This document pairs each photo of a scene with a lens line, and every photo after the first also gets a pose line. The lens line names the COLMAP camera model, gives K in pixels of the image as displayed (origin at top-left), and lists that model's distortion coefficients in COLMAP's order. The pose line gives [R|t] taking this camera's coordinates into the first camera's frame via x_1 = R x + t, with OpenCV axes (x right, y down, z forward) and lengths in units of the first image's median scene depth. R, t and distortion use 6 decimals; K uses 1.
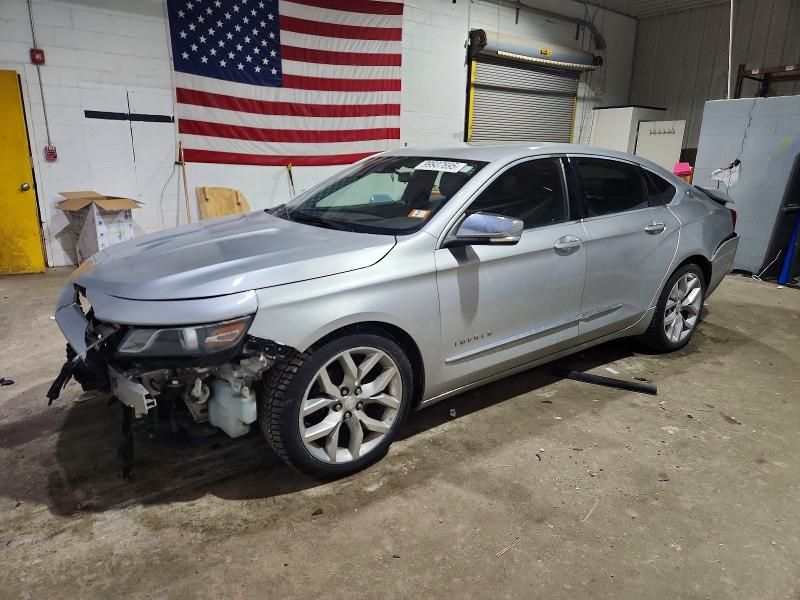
lens RADIAL K [[555.9, 0, 392.2], [0, 555.9, 303.4], [0, 0, 1]] dist [0.033425, -0.021410]
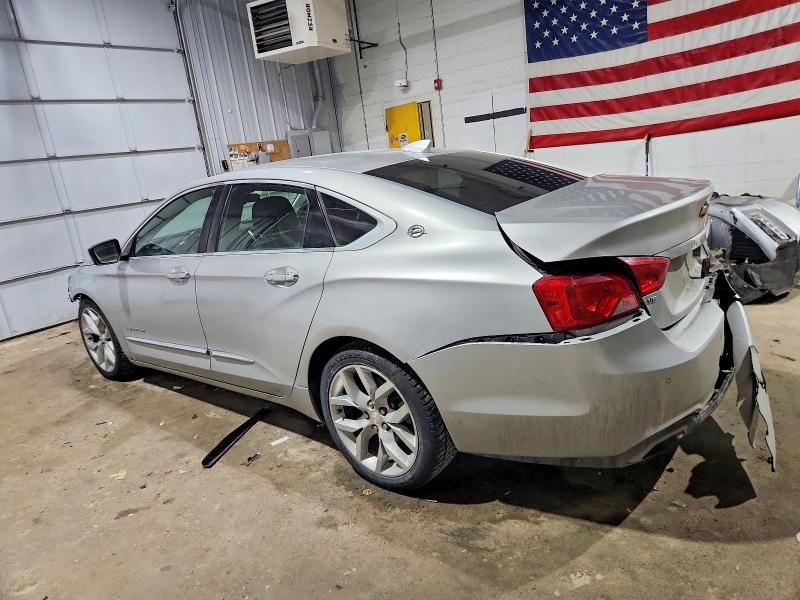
lens RADIAL K [[555.9, 0, 391.6], [0, 555.9, 299.8], [0, 0, 1]] dist [0.033425, -0.021410]
pose [[0.196054, 0.205364, -0.958847, 1.045802], [-0.117646, 0.975687, 0.184916, -0.224511], [0.973510, 0.076551, 0.215448, 0.869347]]
